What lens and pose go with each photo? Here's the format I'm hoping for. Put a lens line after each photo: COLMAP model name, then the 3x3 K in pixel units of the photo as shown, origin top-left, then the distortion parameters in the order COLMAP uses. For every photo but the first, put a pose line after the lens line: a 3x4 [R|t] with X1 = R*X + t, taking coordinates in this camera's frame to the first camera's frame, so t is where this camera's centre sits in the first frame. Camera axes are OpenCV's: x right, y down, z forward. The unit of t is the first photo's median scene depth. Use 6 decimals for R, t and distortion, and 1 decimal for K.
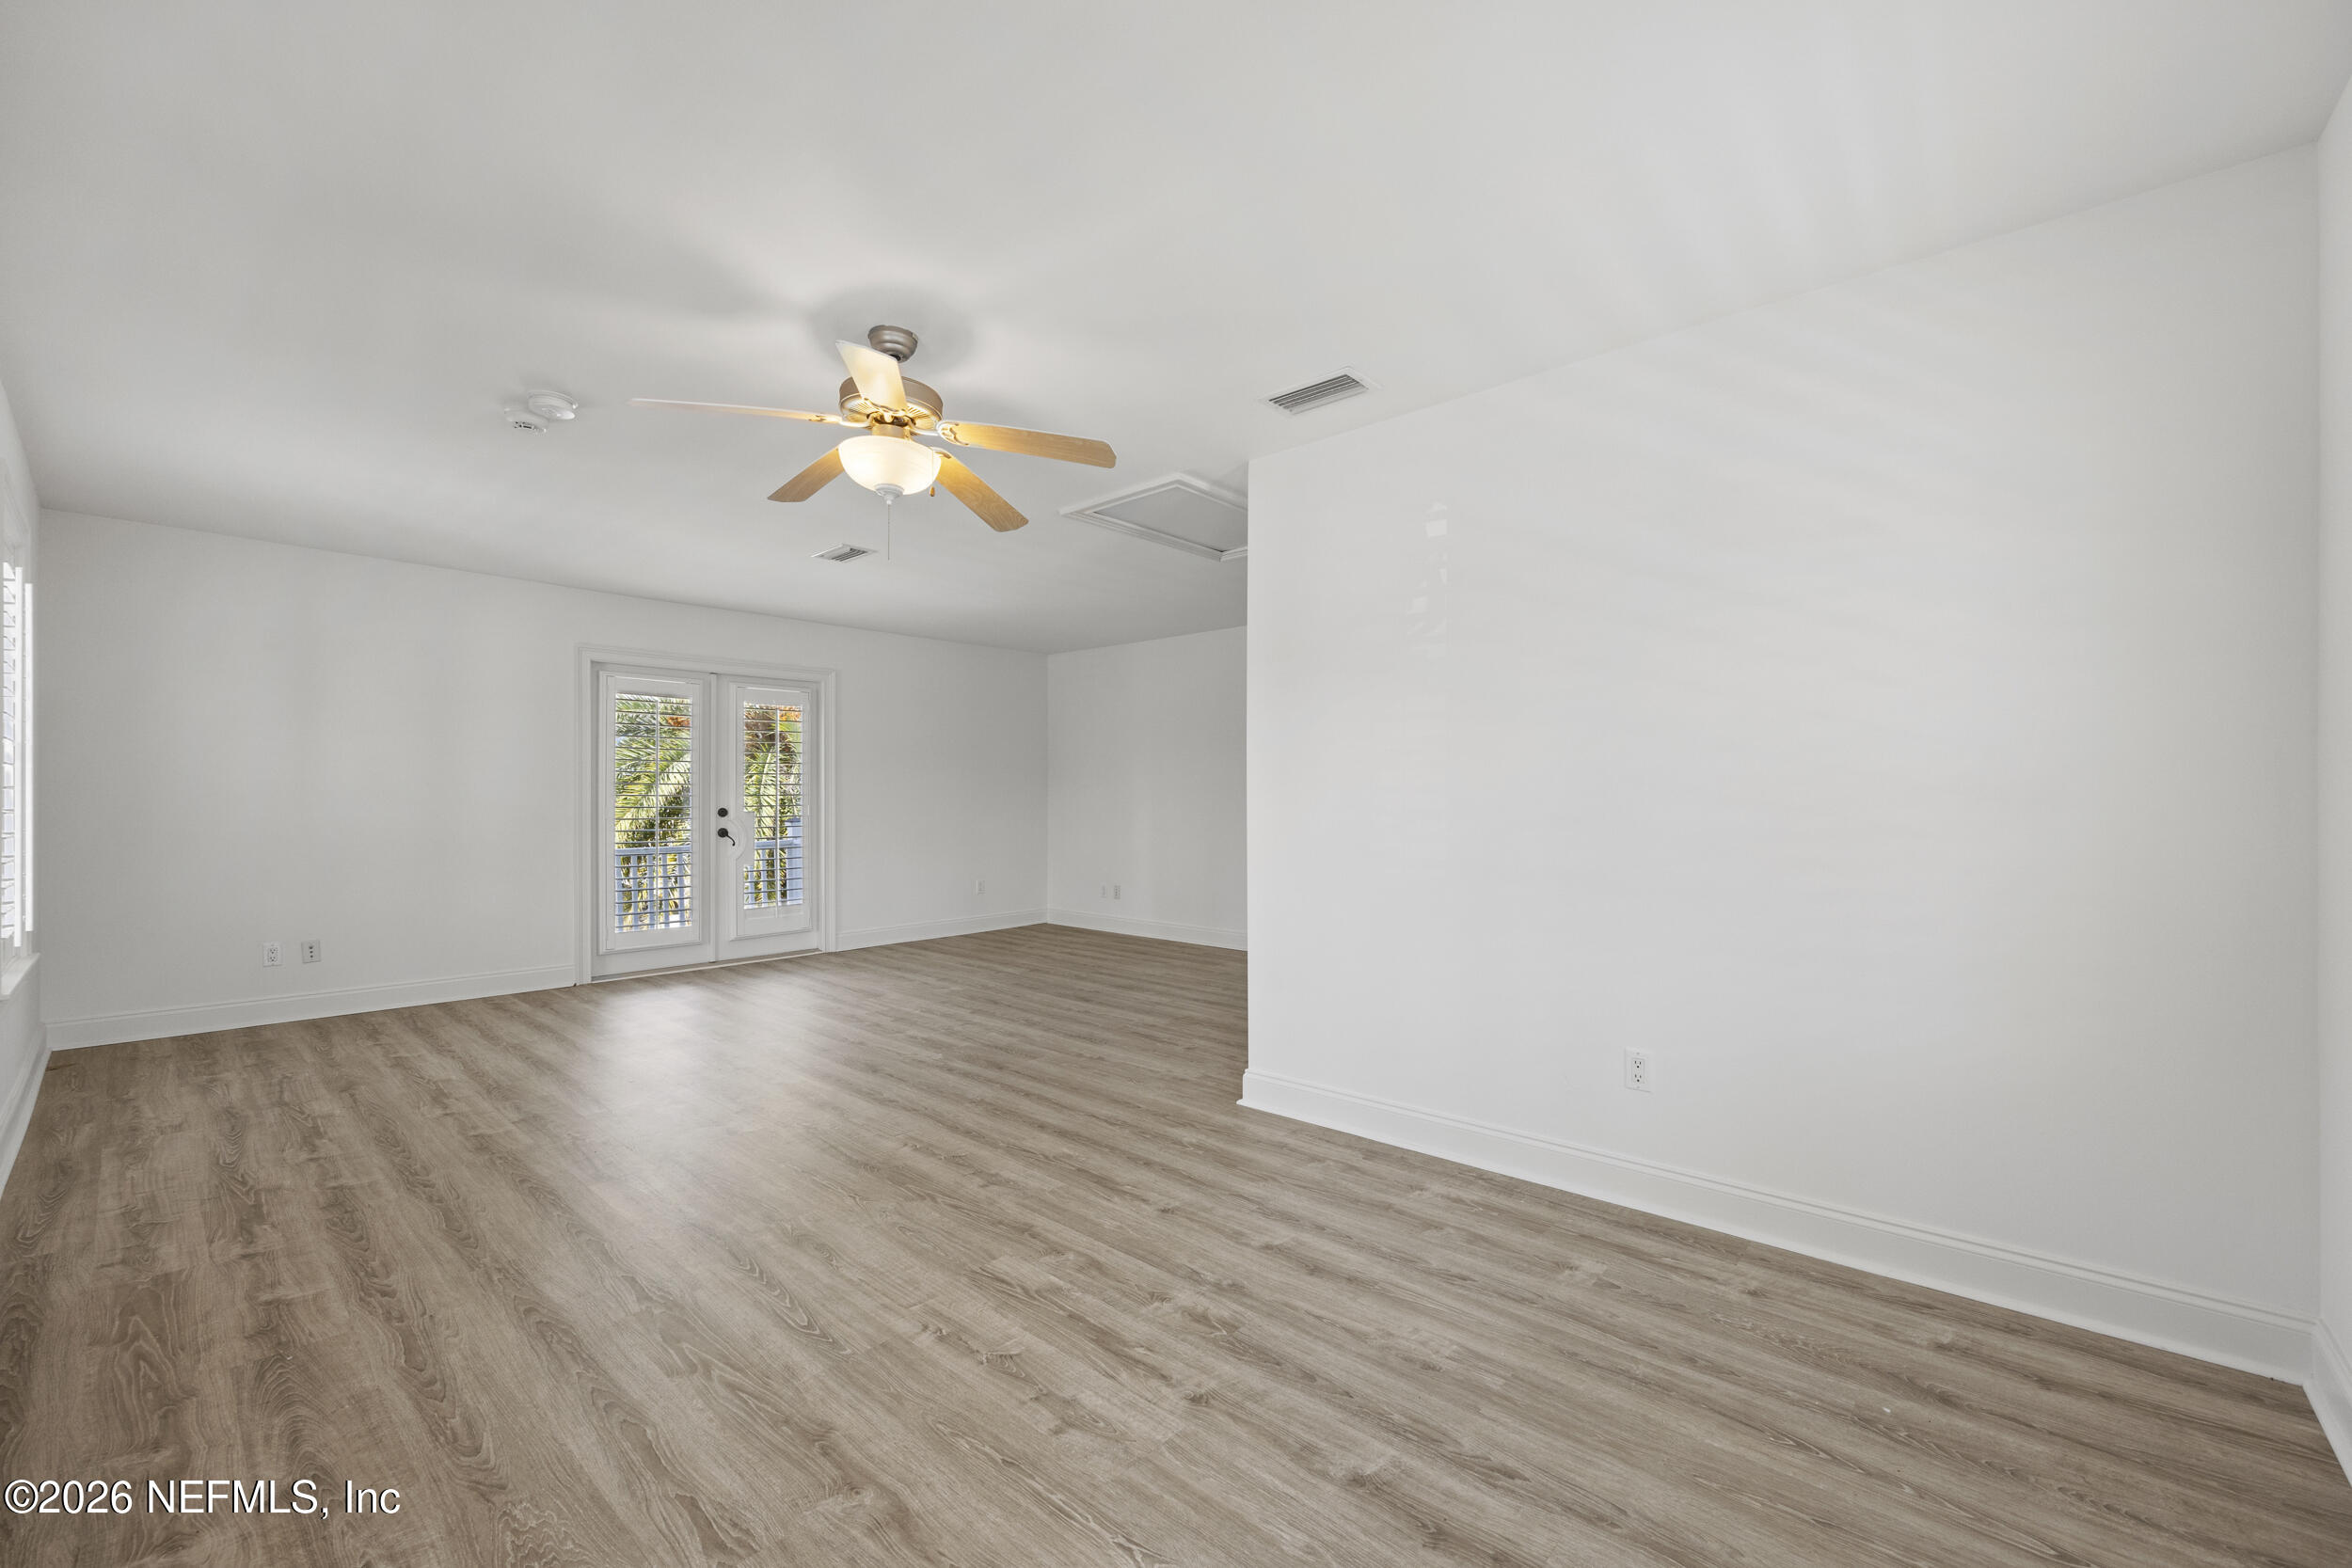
lens RADIAL K [[934.1, 0, 1160.7], [0, 934.1, 772.2], [0, 0, 1]] dist [0.001794, -0.000781]
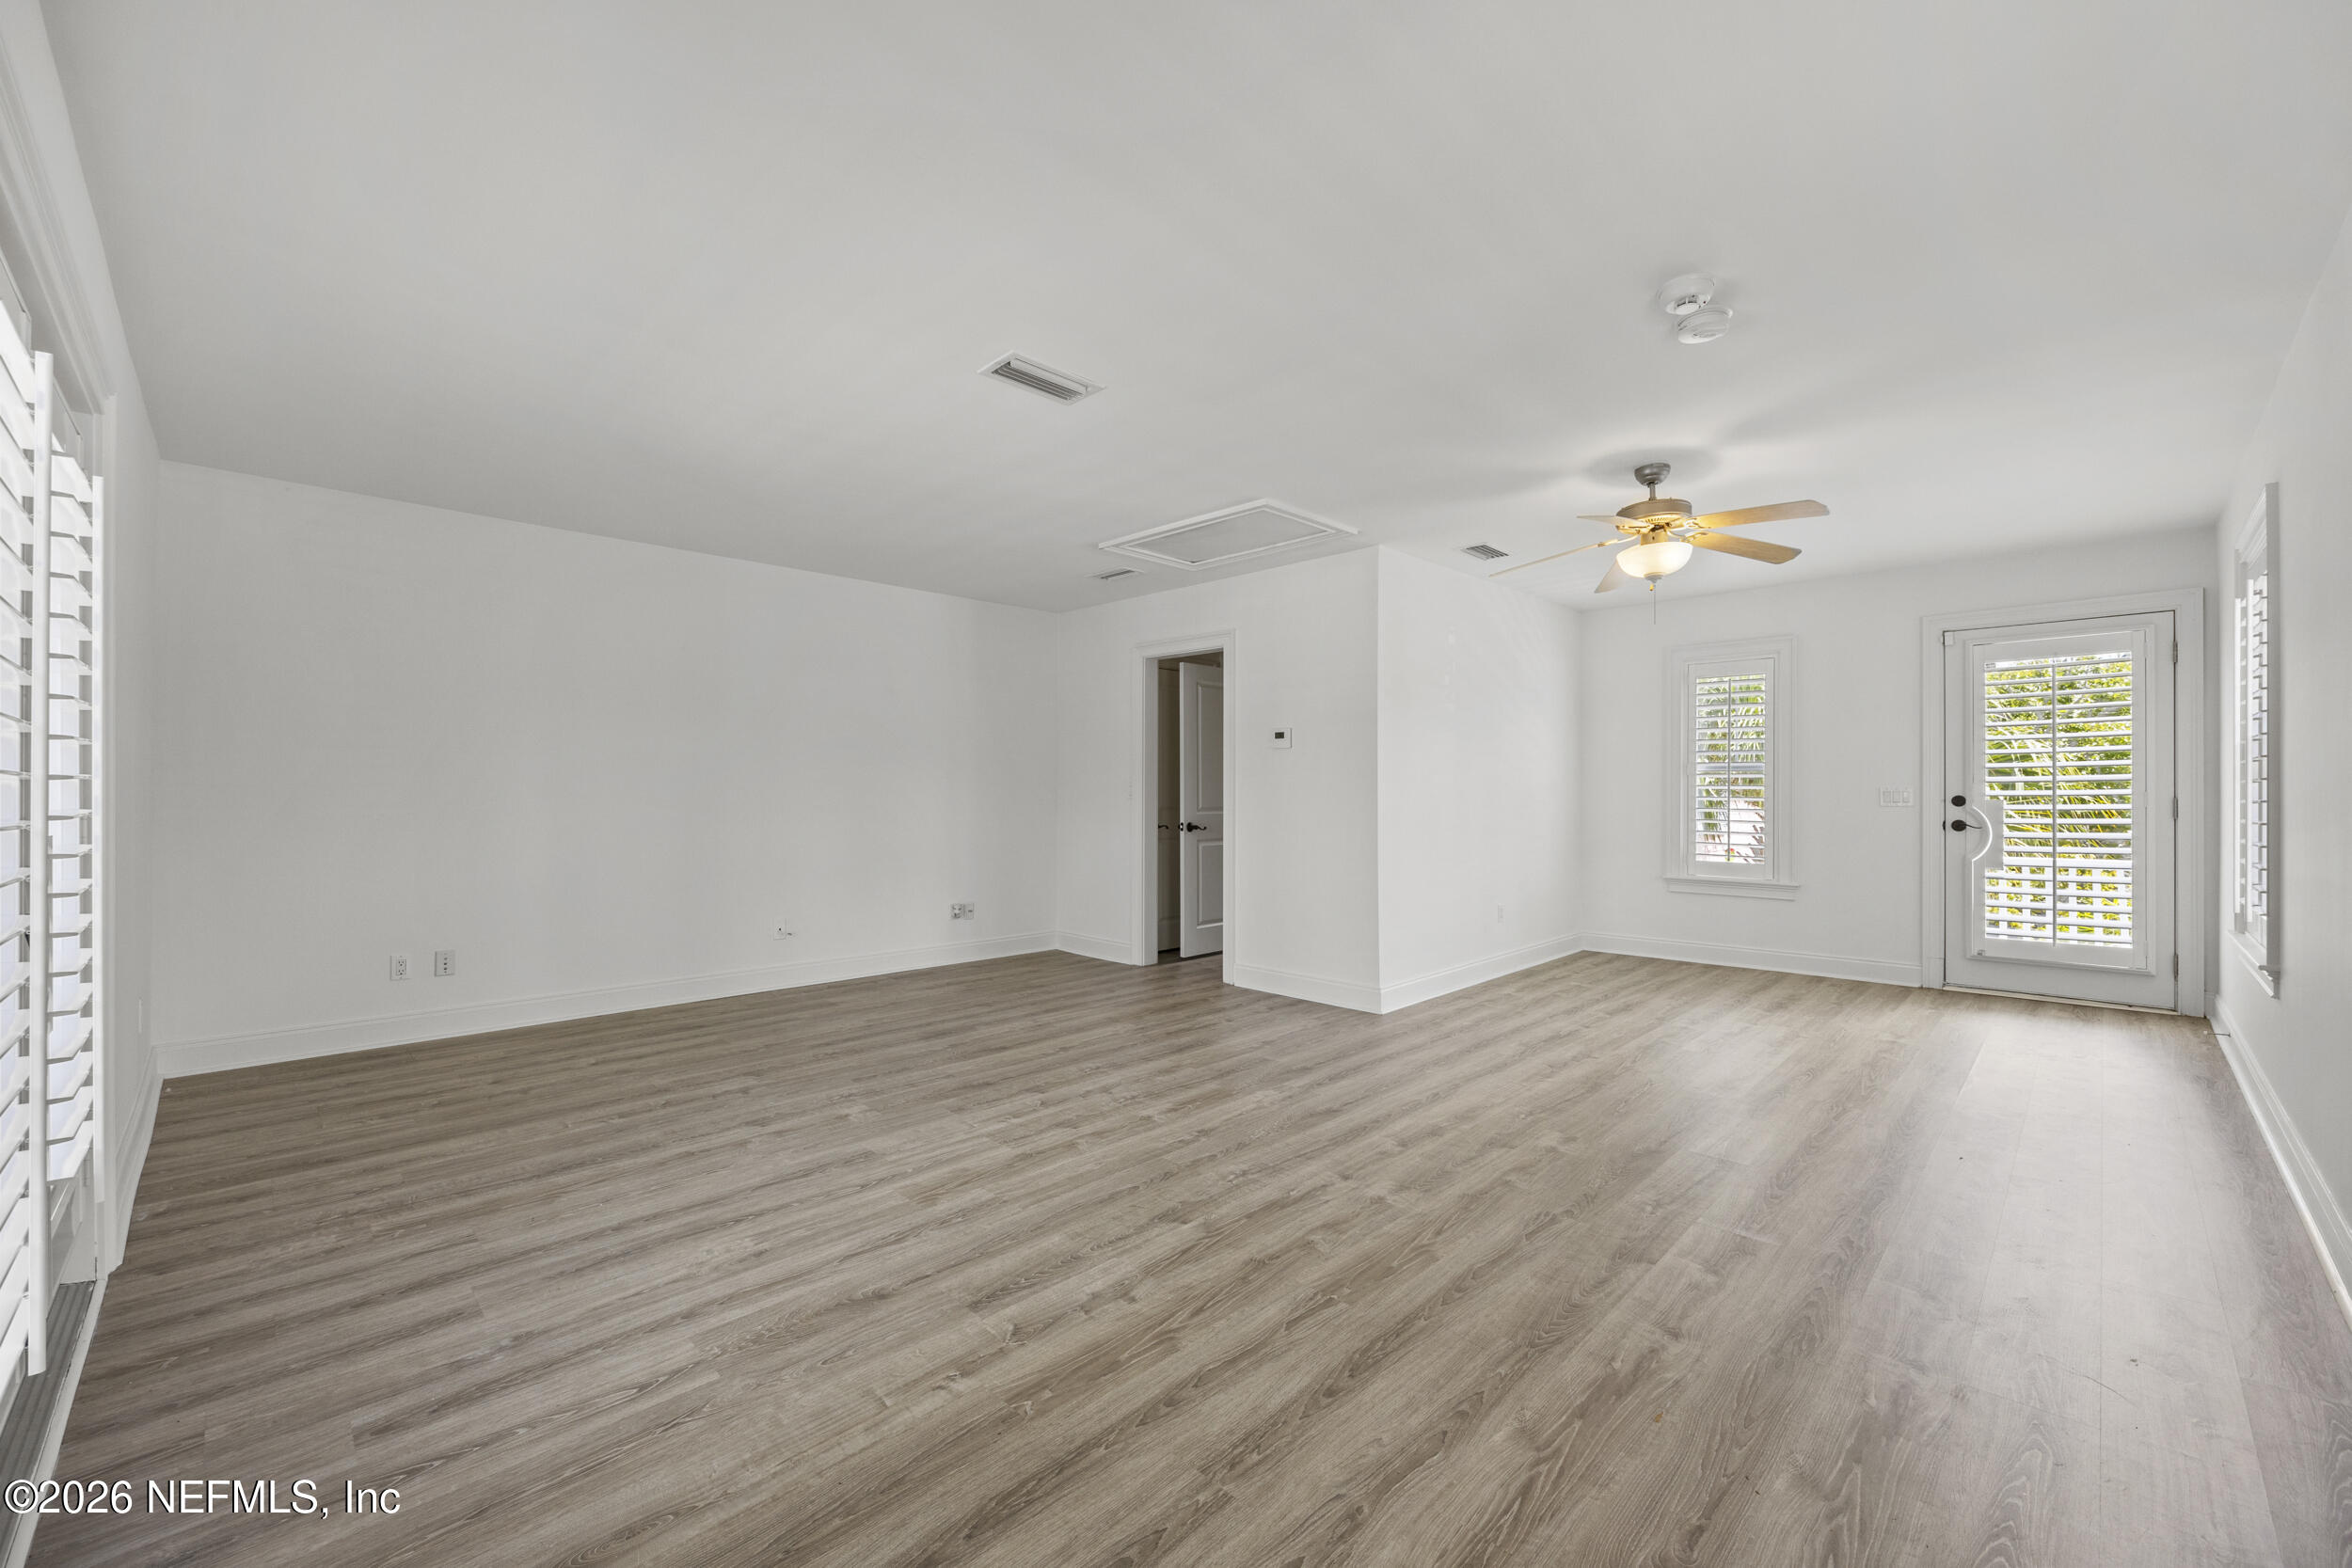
lens RADIAL K [[934.1, 0, 1160.3], [0, 934.1, 795.8], [0, 0, 1]] dist [0.001794, -0.000781]
pose [[0.049751, -0.003603, 0.998755, -1.160482], [-0.029982, 0.999537, 0.005100, 0.026284], [-0.998312, -0.030198, 0.049620, 1.107280]]
